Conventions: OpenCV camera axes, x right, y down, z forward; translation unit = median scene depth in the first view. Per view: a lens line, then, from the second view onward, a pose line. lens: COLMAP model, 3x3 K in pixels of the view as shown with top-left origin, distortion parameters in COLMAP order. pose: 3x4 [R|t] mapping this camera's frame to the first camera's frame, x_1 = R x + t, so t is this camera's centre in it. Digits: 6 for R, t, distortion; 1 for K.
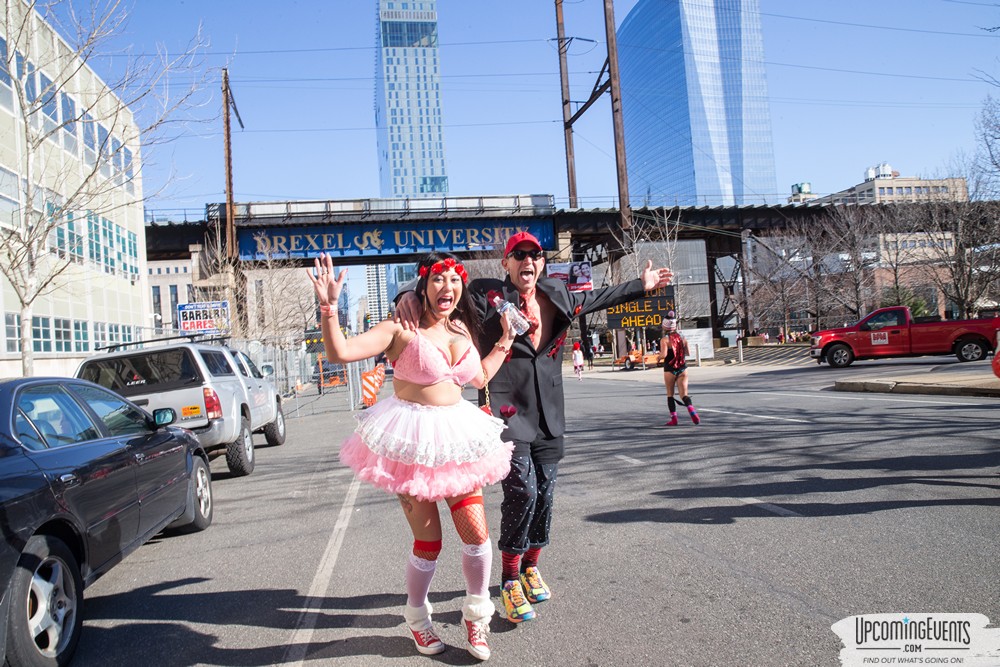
lens RADIAL K [[697.7, 0, 500.0], [0, 697.7, 333.5], [0, 0, 1]] dist [-0.103945, 0.095462]
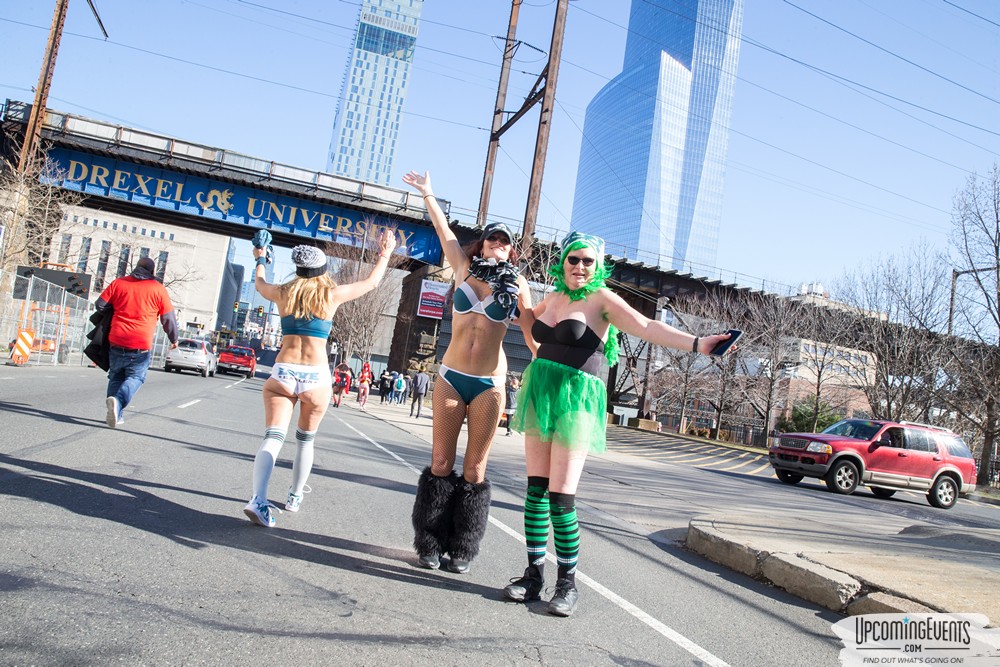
lens RADIAL K [[697.7, 0, 500.0], [0, 697.7, 333.5], [0, 0, 1]] dist [-0.103945, 0.095462]
pose [[0.969752, 0.223619, 0.097857, 0.086162], [-0.216912, 0.973333, -0.074646, 0.004872], [-0.111940, 0.051162, 0.992397, 0.165018]]
